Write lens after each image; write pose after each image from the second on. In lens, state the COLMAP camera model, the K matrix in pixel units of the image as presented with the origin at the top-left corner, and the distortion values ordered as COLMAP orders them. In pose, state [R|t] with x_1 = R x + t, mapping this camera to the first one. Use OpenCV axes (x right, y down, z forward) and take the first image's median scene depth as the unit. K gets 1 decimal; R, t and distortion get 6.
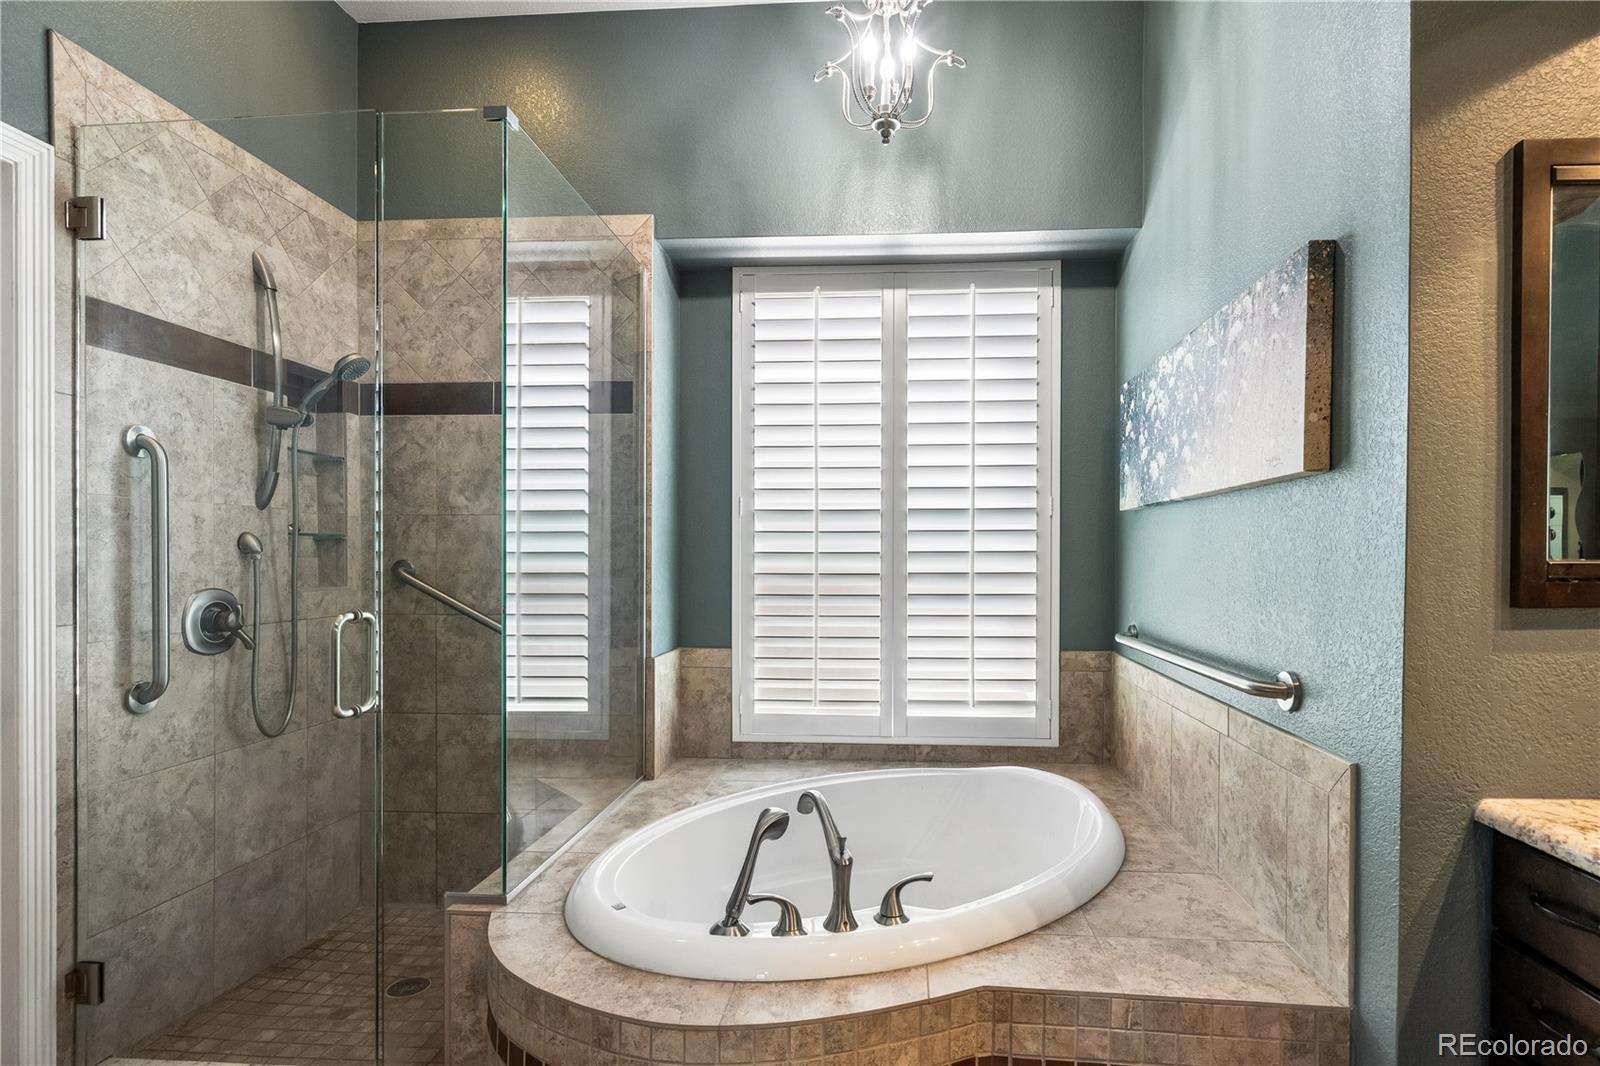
lens RADIAL K [[805.3, 0, 802.3], [0, 805.3, 563.9], [0, 0, 1]] dist [0.001455, -0.000450]
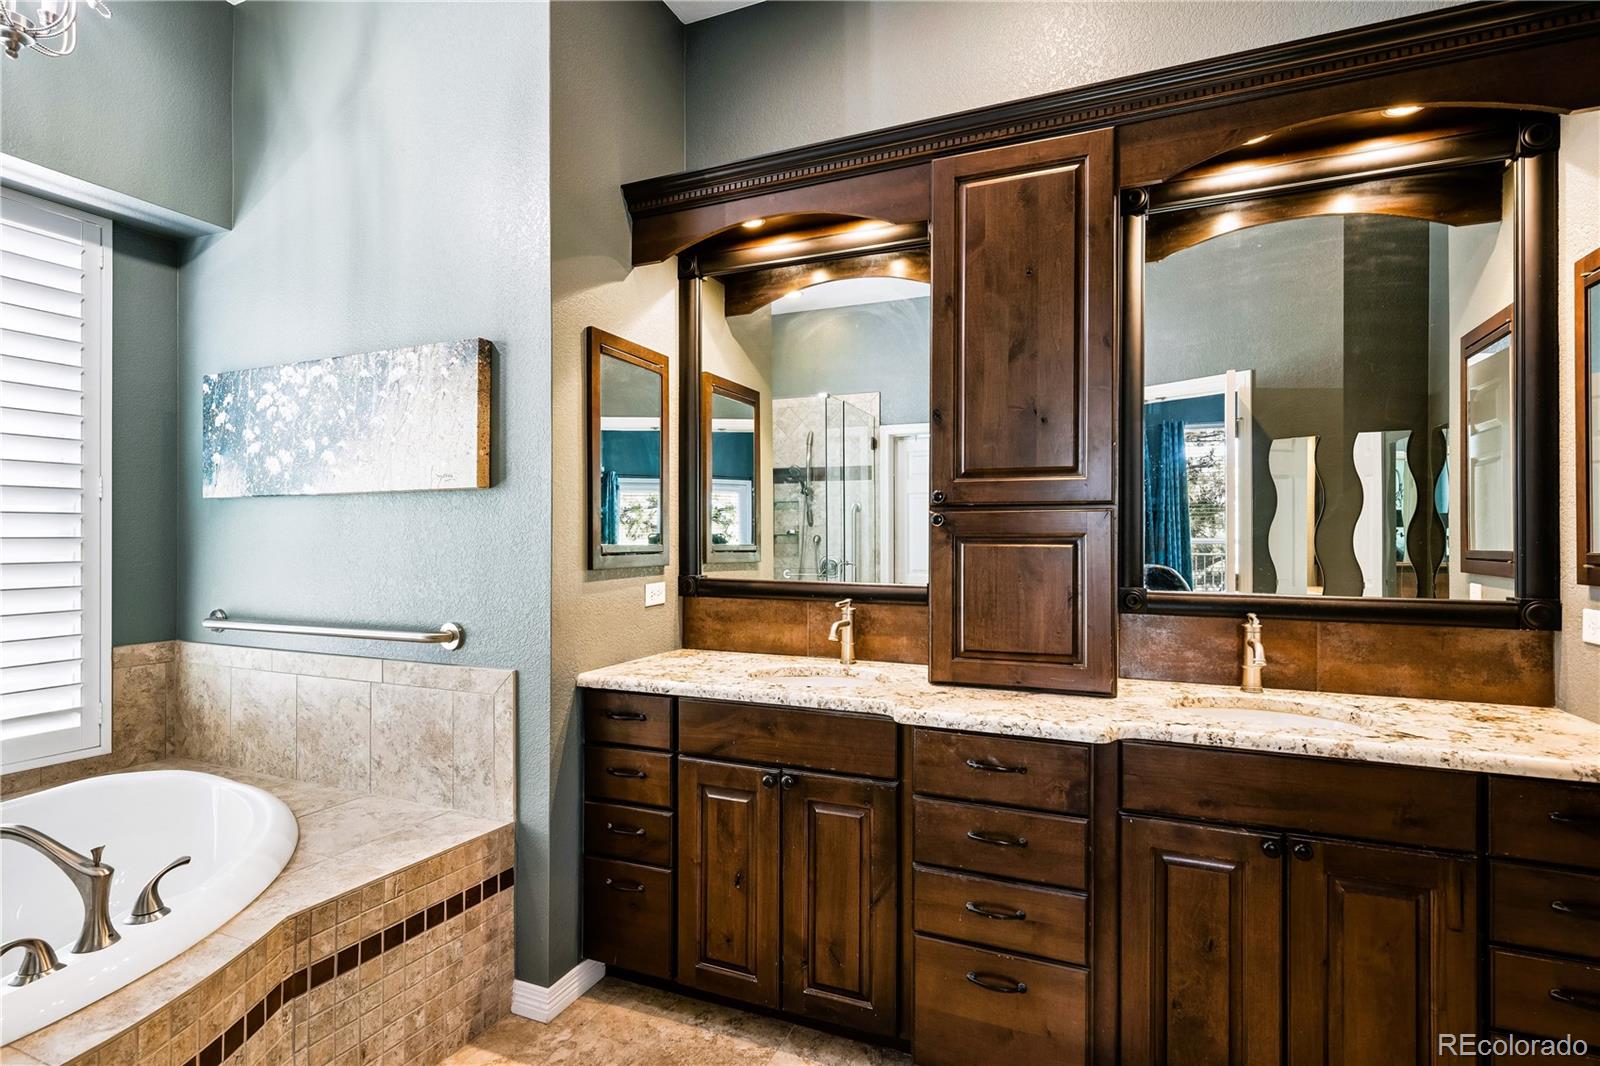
lens RADIAL K [[782.3, 0, 800.0], [0, 782.3, 533.0], [0, 0, 1]] dist [0.000251, -0.000449]
pose [[0.336836, 0.008965, 0.941521, -0.525045], [0.010103, 0.999863, -0.013135, -0.002838], [-0.941509, 0.013937, 0.336699, -0.067505]]
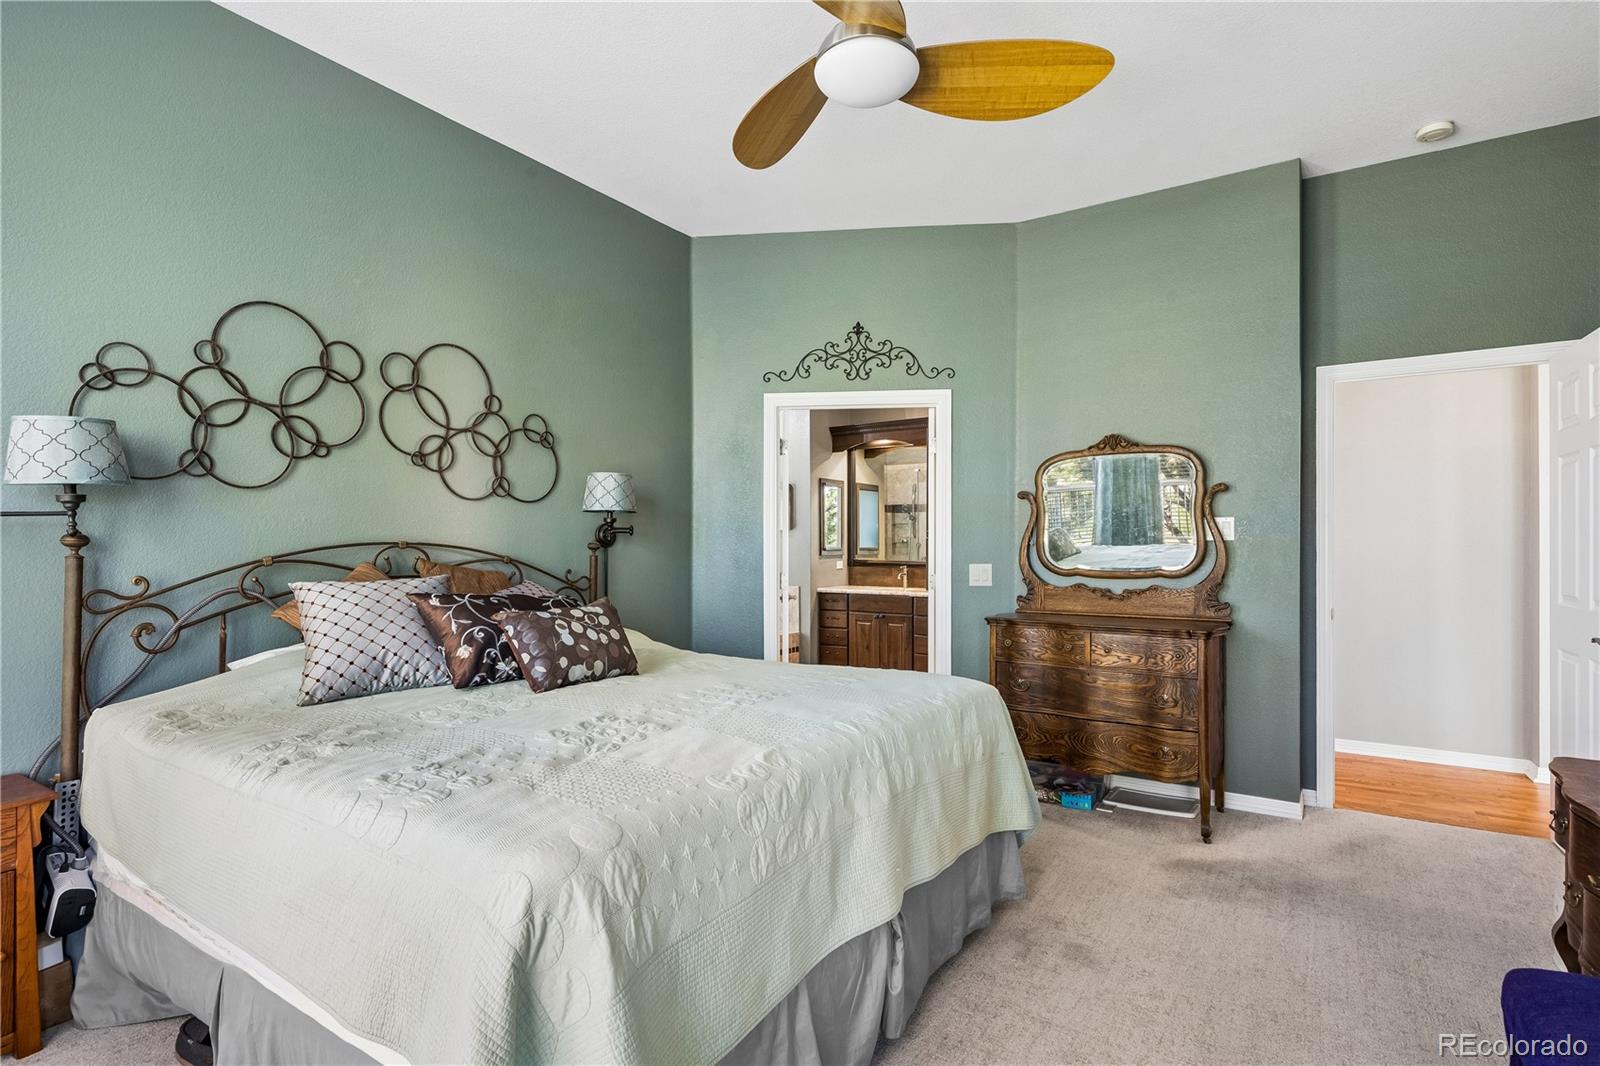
lens RADIAL K [[782.3, 0, 800.0], [0, 782.3, 533.0], [0, 0, 1]] dist [0.000251, -0.000449]
pose [[0.505761, 0.012820, 0.862579, -3.210837], [0.007566, 0.999785, -0.019296, -0.001044], [-0.862641, 0.016285, 0.505555, -1.377481]]
